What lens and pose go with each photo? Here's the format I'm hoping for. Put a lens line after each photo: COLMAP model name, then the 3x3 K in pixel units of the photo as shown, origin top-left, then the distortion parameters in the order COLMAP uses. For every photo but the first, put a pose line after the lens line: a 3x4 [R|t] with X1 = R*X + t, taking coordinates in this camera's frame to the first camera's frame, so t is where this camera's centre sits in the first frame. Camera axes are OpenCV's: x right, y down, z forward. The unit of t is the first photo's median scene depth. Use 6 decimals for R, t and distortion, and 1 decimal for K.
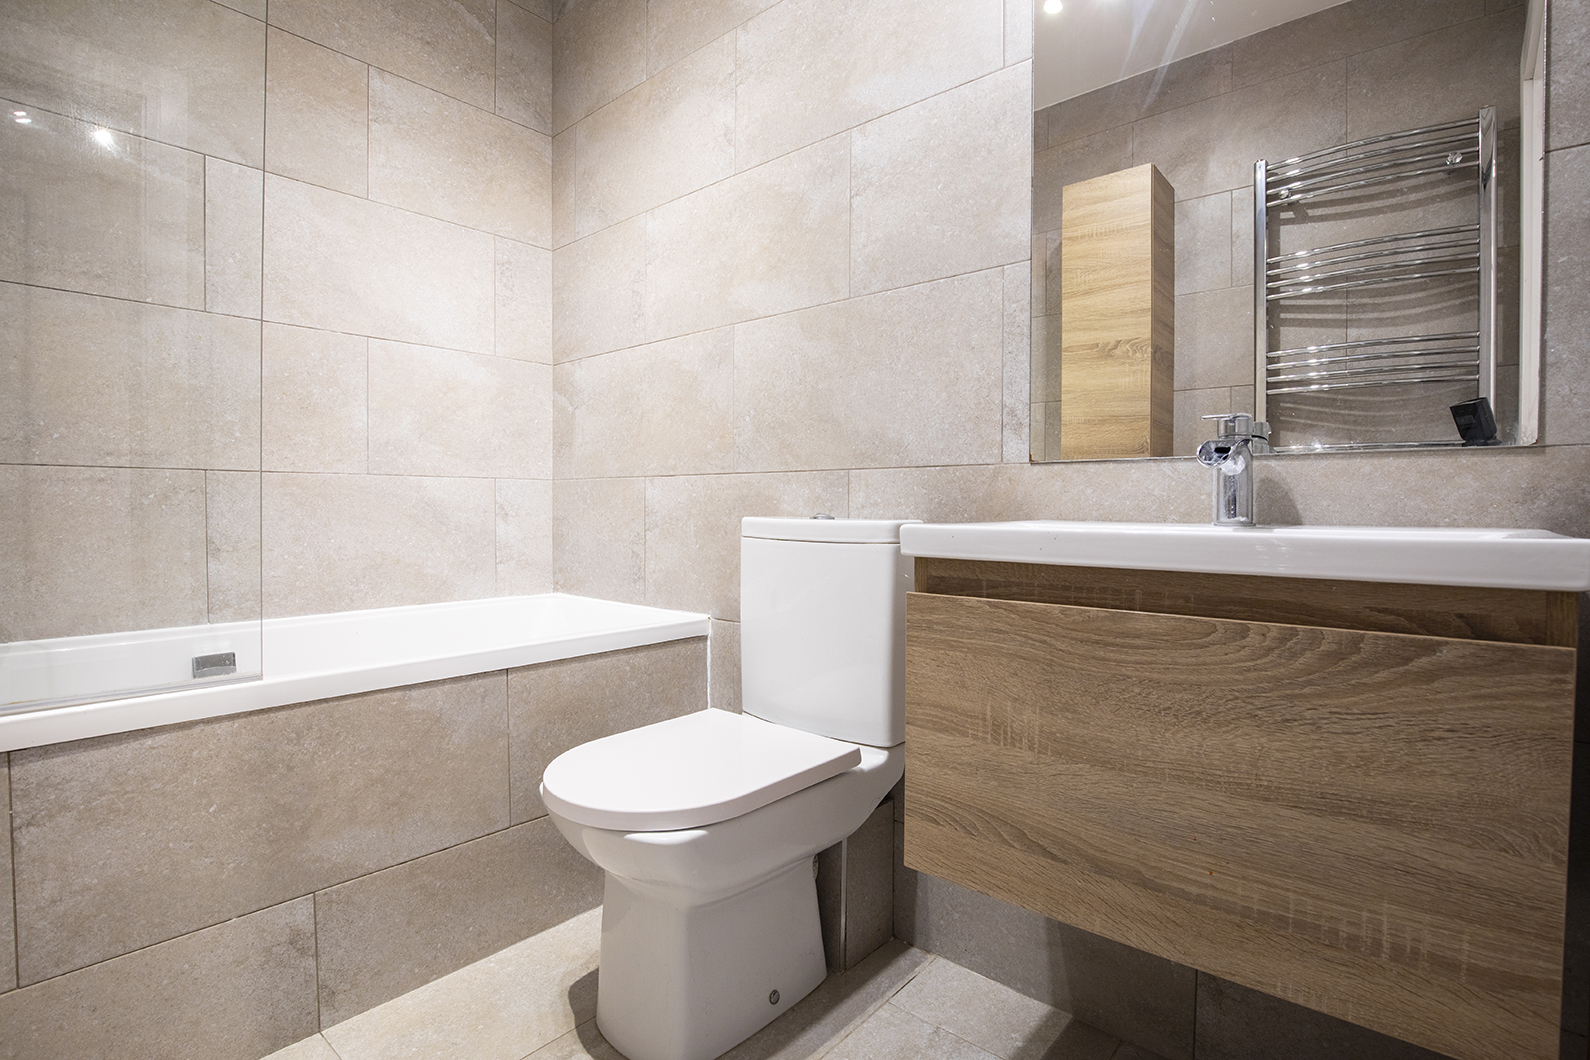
lens RADIAL K [[730.8, 0, 790.1], [0, 730.8, 516.8], [0, 0, 1]] dist [-0.033724, 0.005155]
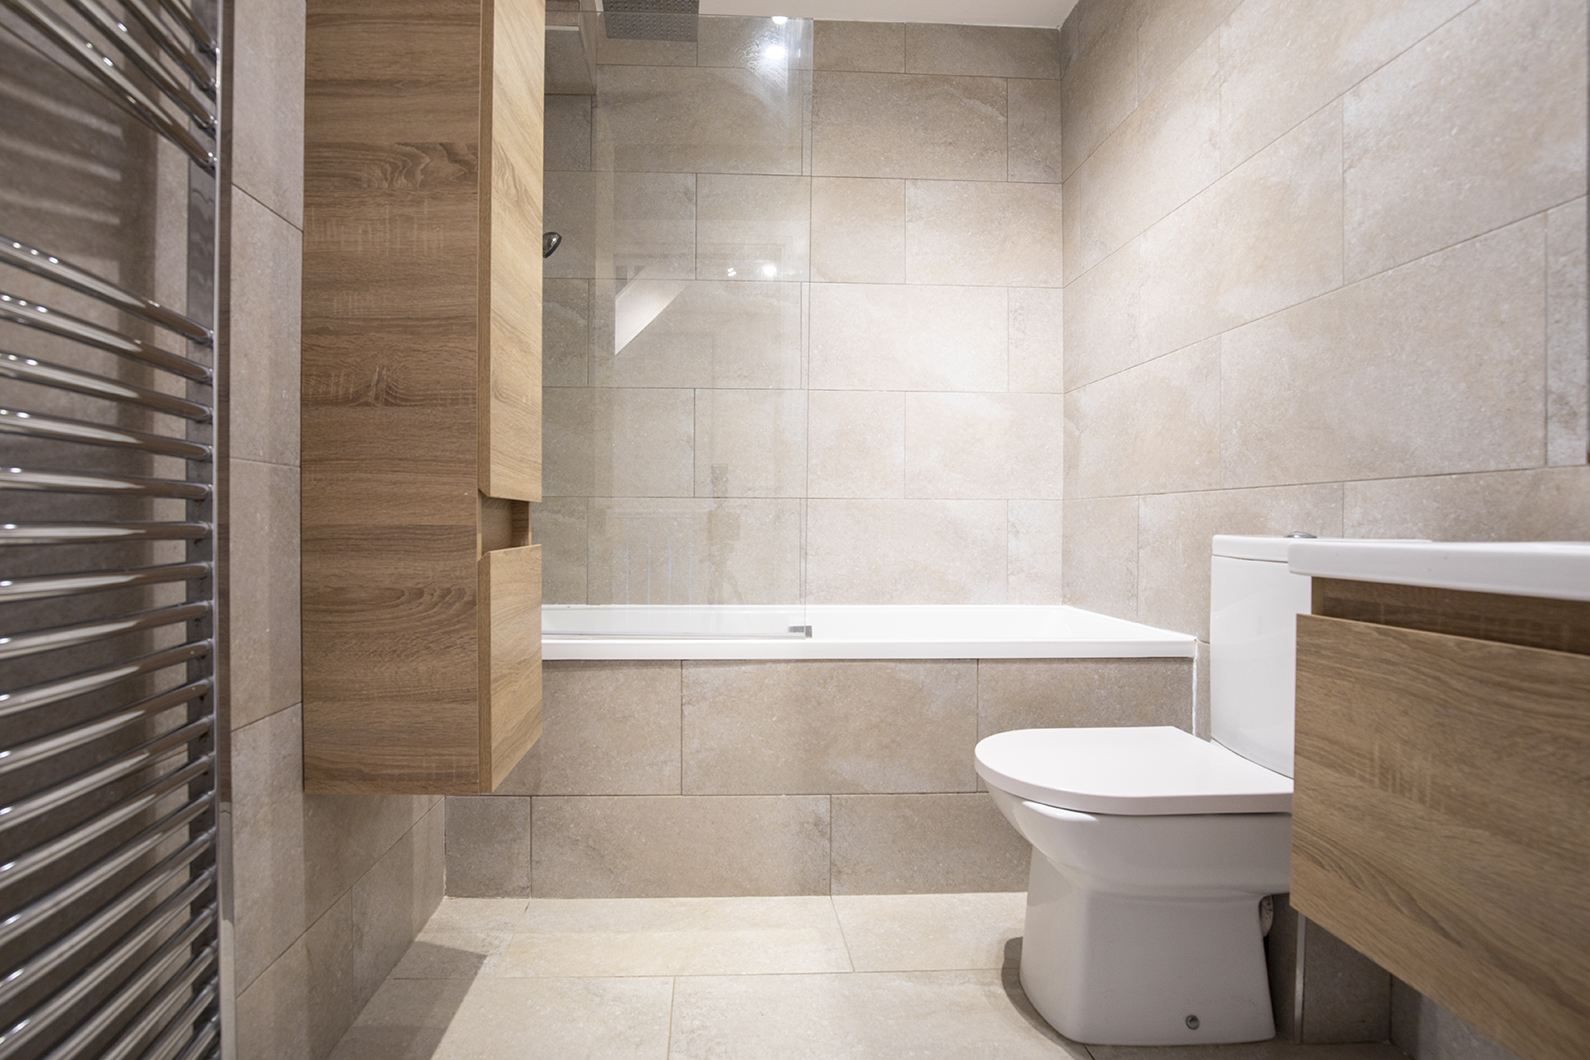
lens RADIAL K [[730.8, 0, 790.1], [0, 730.8, 516.8], [0, 0, 1]] dist [-0.033724, 0.005155]
pose [[0.715666, -0.005811, -0.698419, 0.217982], [-0.013876, 0.999650, -0.022536, 0.006060], [0.698305, 0.025819, 0.715335, -0.078010]]
